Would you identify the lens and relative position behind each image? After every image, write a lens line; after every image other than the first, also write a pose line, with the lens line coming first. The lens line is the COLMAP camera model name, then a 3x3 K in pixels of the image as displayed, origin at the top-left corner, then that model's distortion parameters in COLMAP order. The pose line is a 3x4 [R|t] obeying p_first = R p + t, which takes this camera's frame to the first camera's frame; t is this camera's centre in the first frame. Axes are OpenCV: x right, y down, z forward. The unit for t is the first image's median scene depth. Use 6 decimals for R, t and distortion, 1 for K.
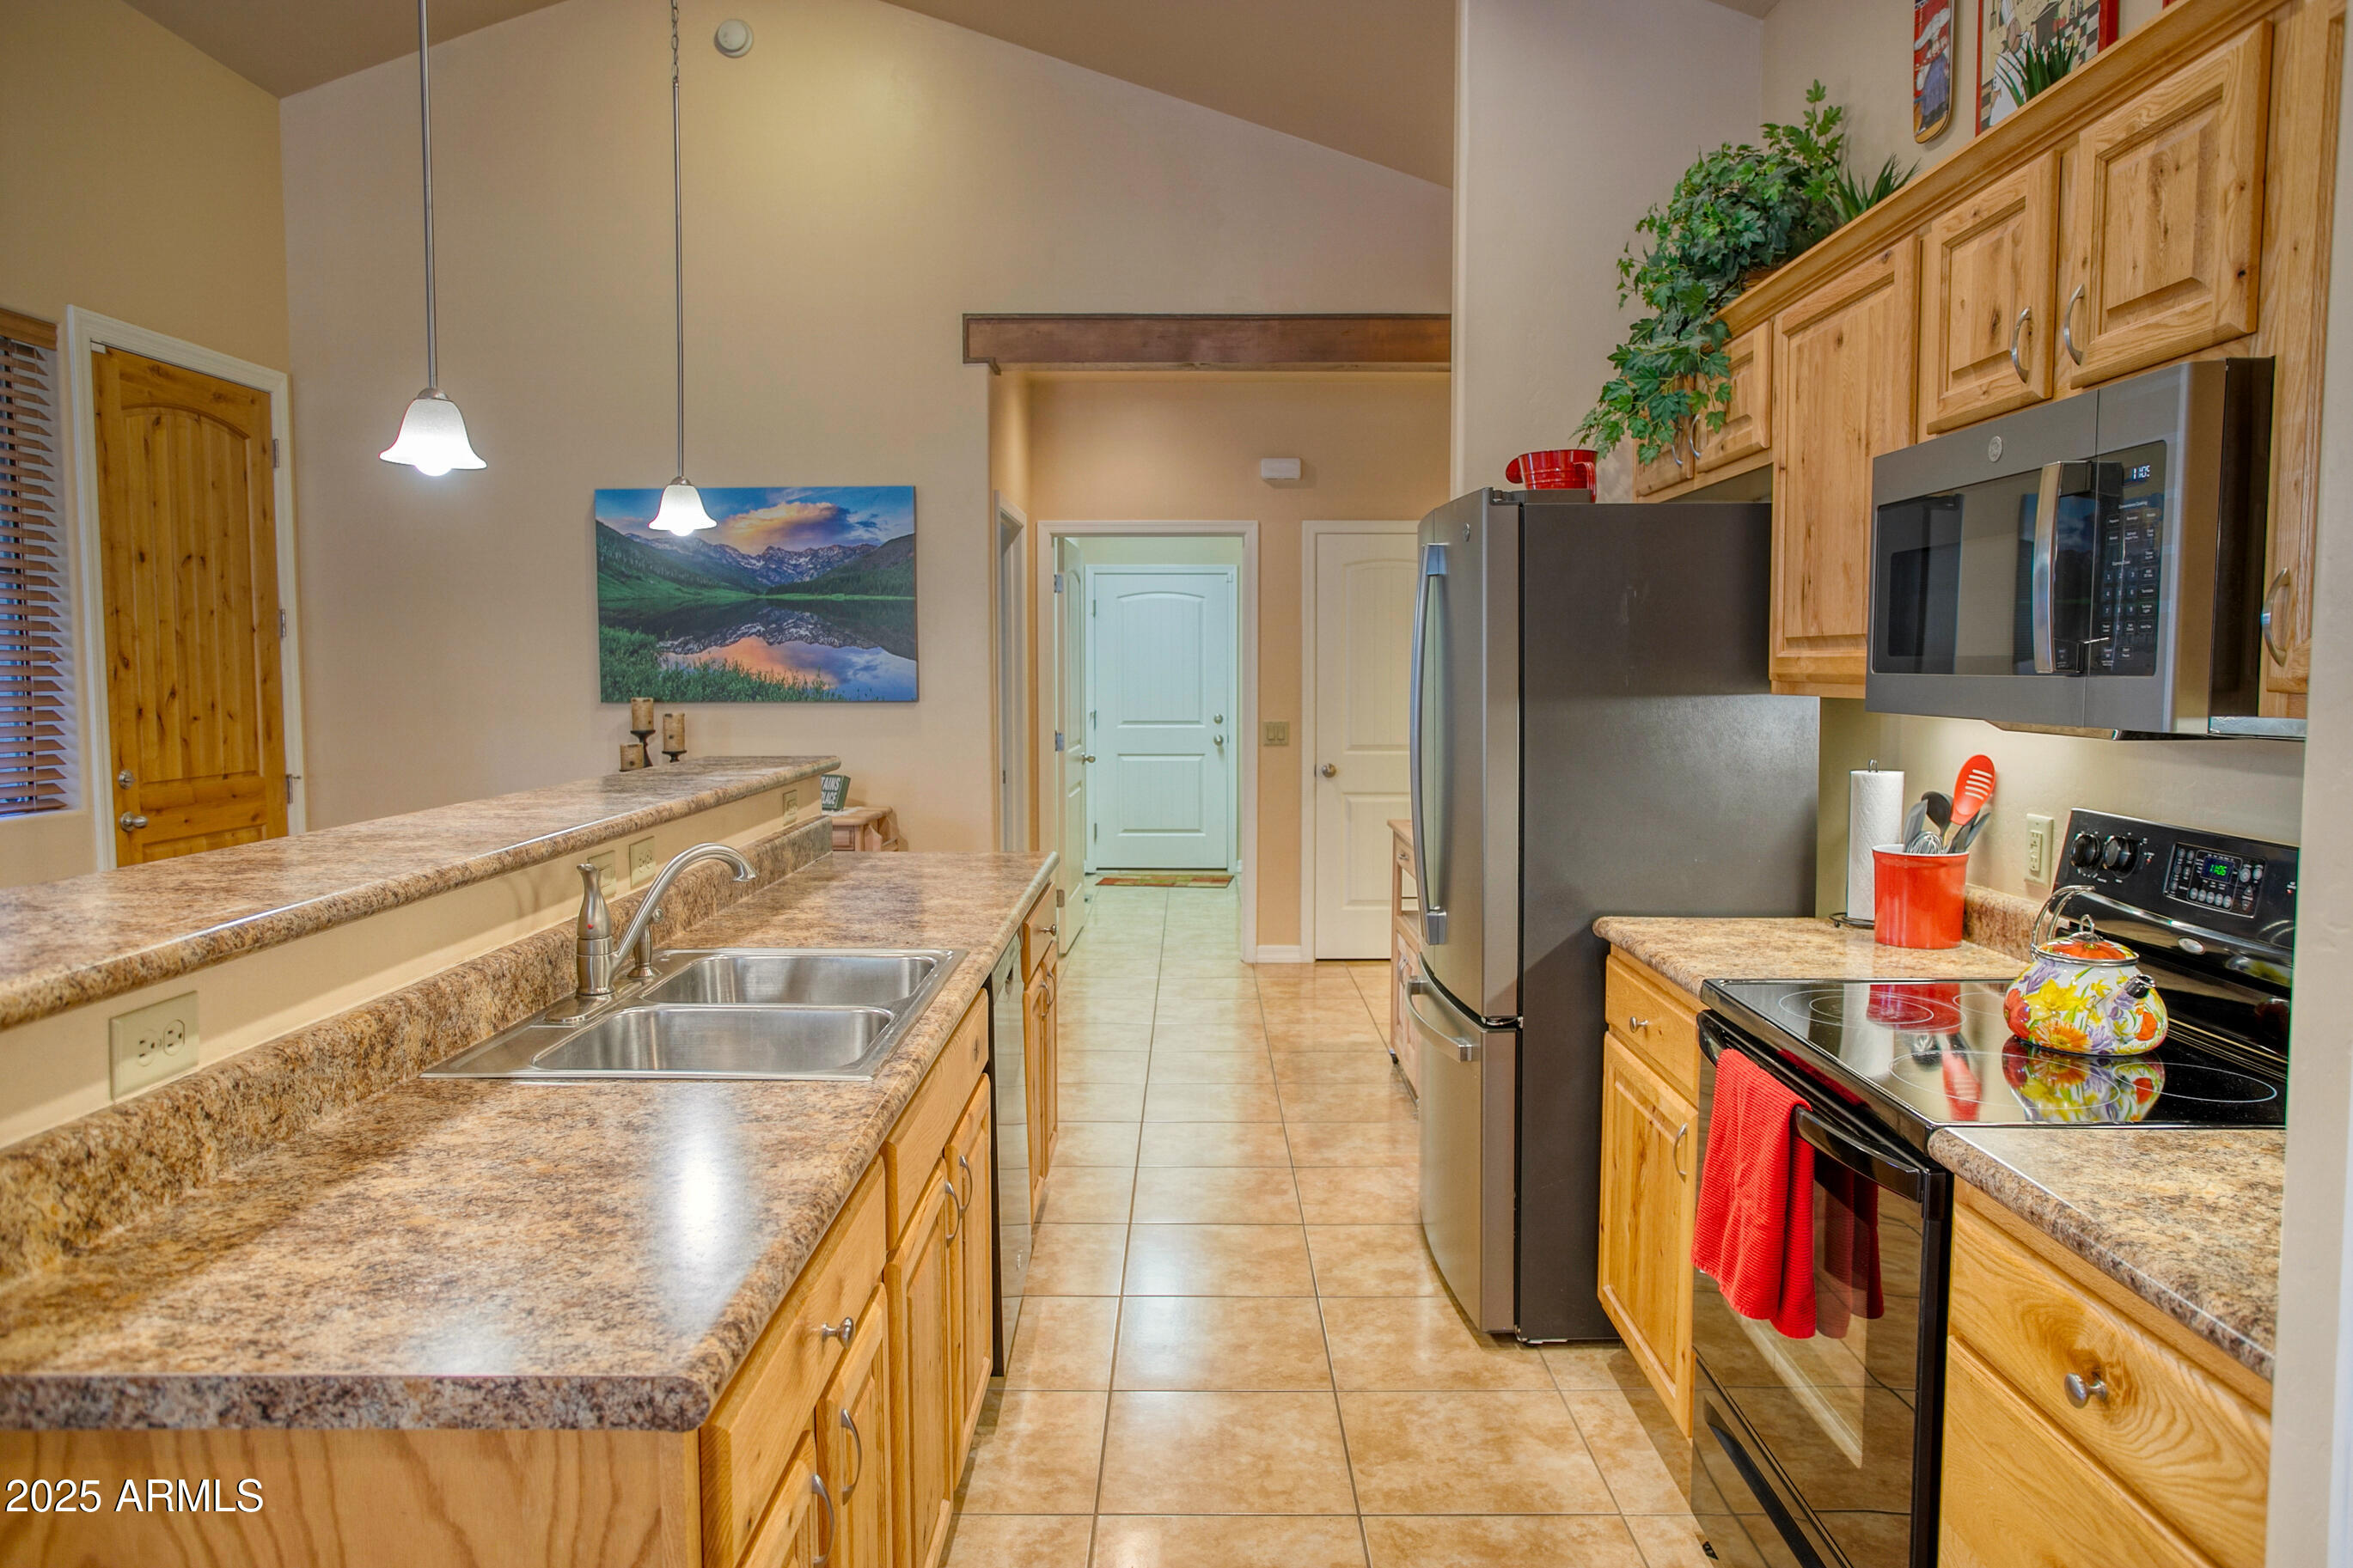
lens RADIAL K [[1495.7, 0, 1199.8], [0, 1495.7, 779.6], [0, 0, 1]] dist [-0.029674, 0.014327]
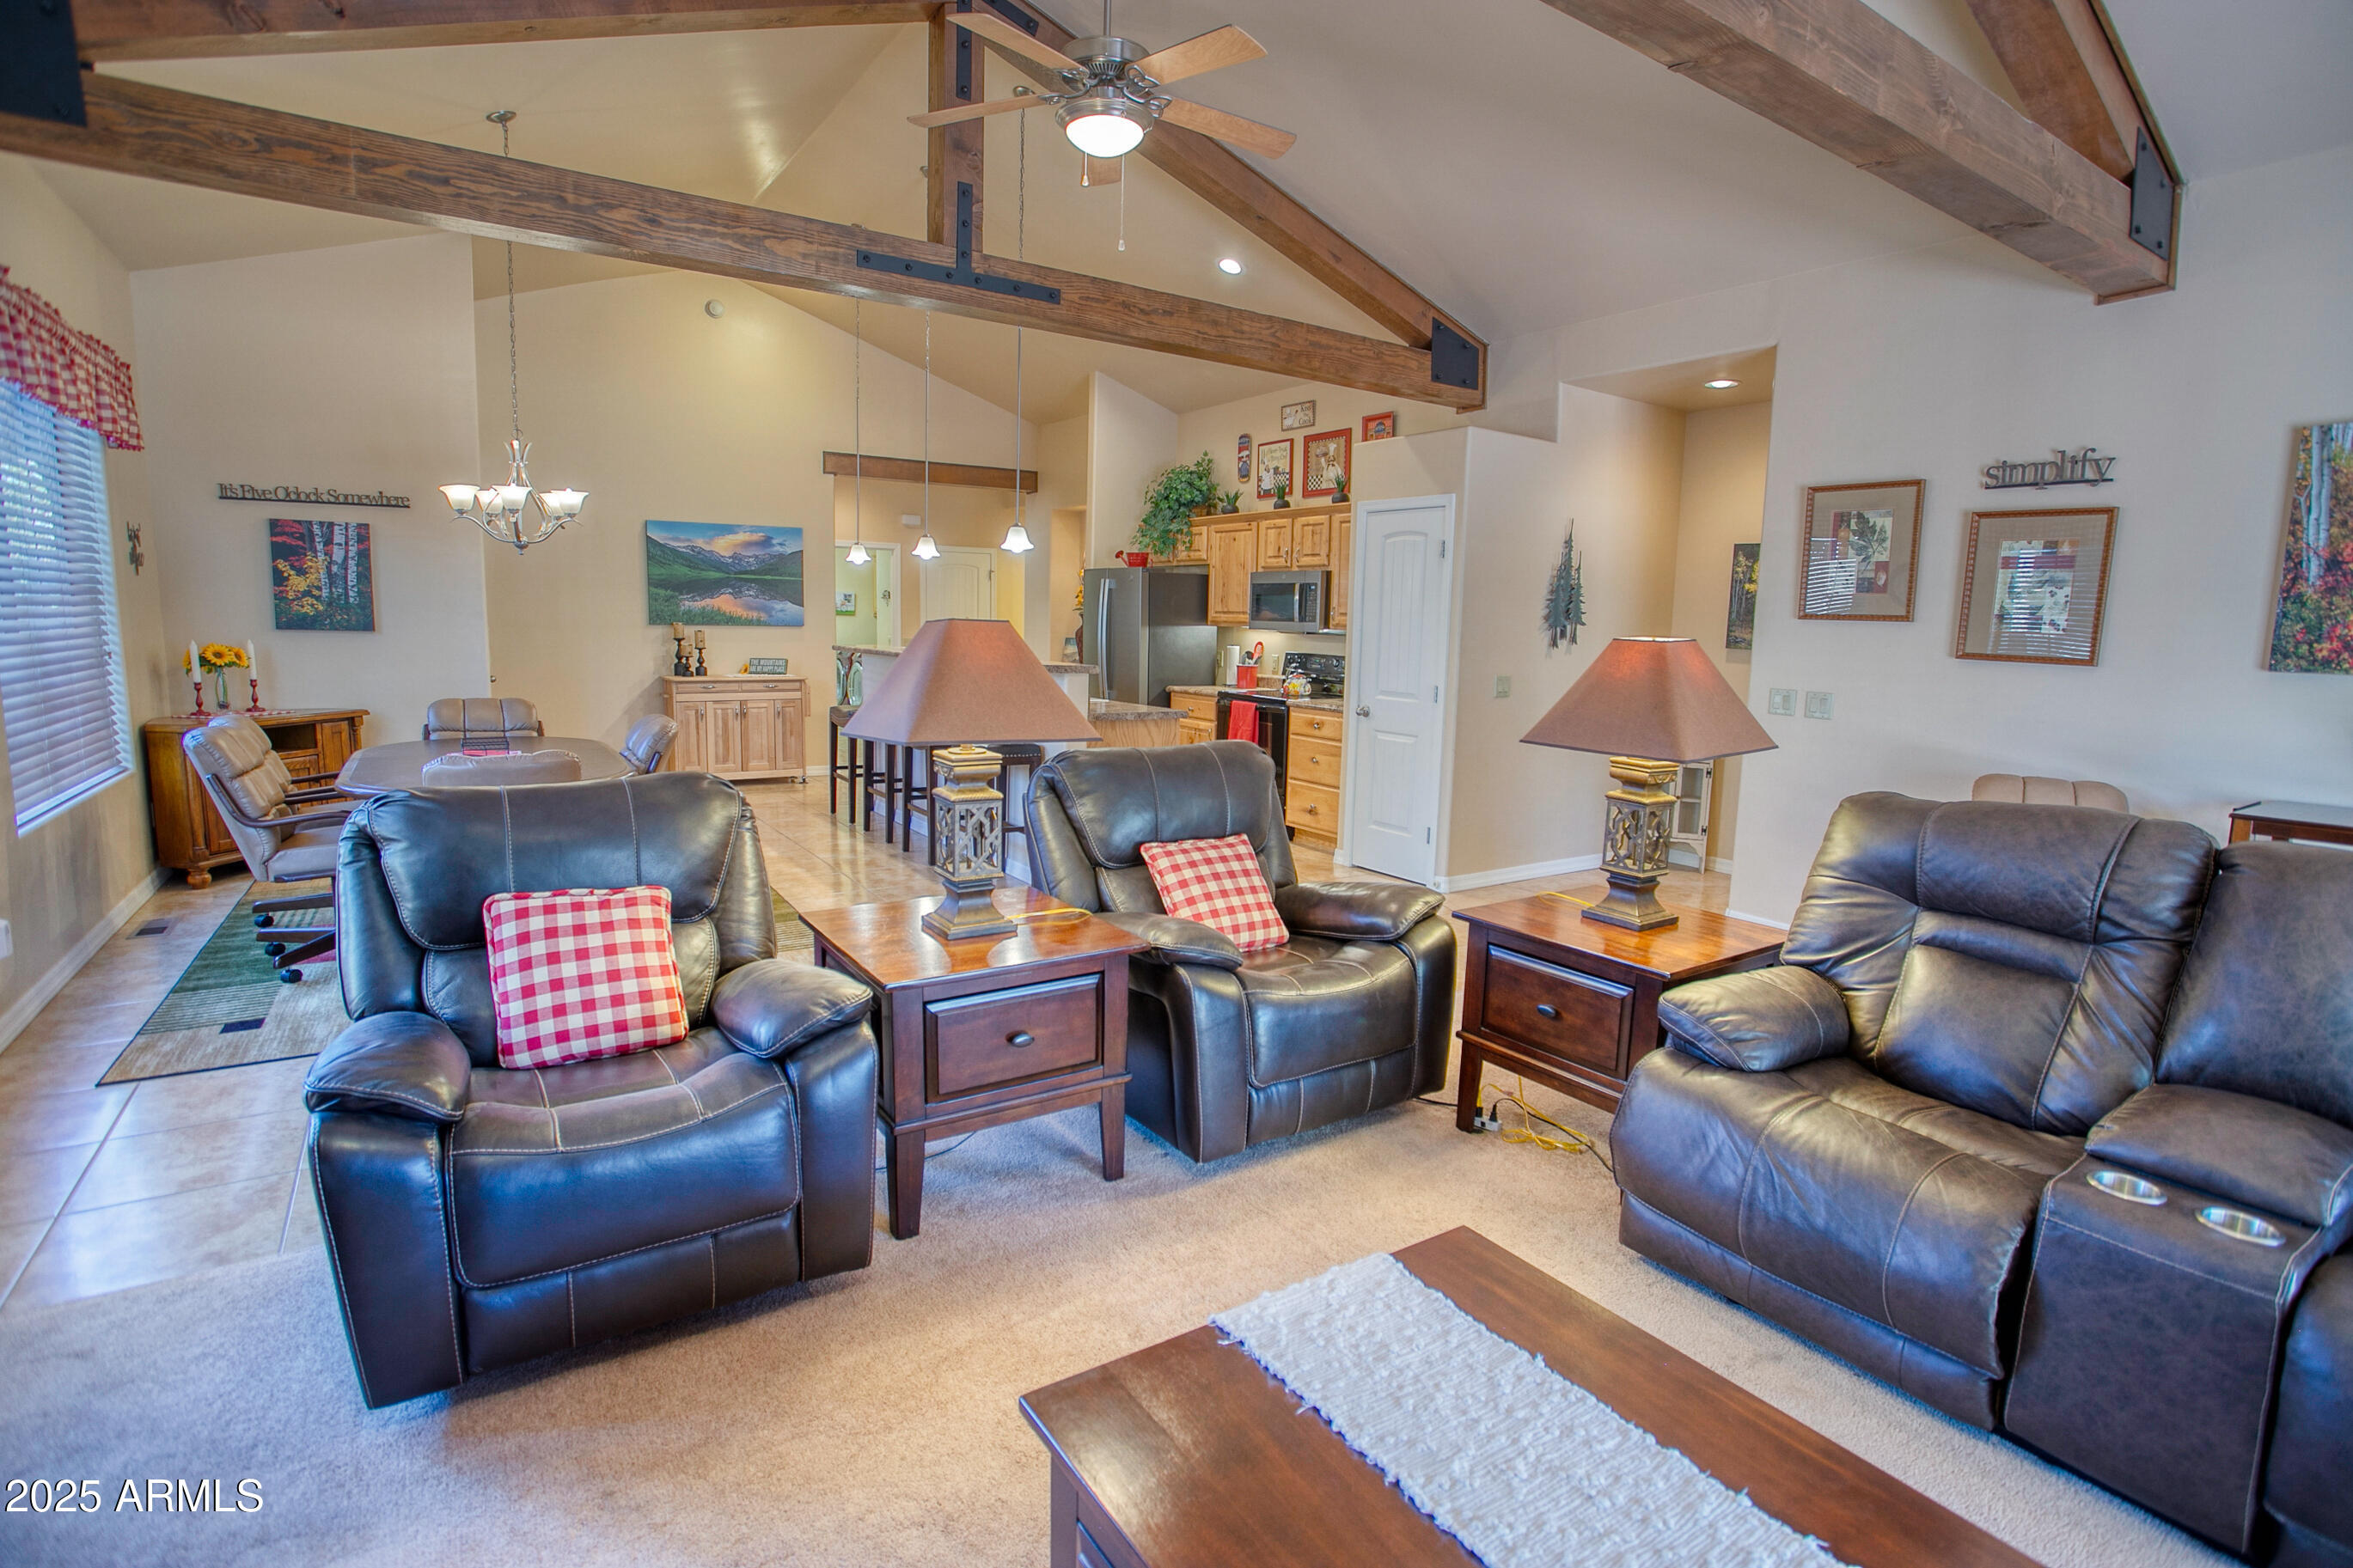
lens RADIAL K [[1140.7, 0, 1168.7], [0, 1140.7, 762.9], [0, 0, 1]] dist [-0.045079, 0.003409]
pose [[0.842204, -0.045491, 0.537236, -0.648843], [0.016982, 0.998178, 0.057900, 0.061732], [-0.538891, -0.039641, 0.841442, -0.710325]]
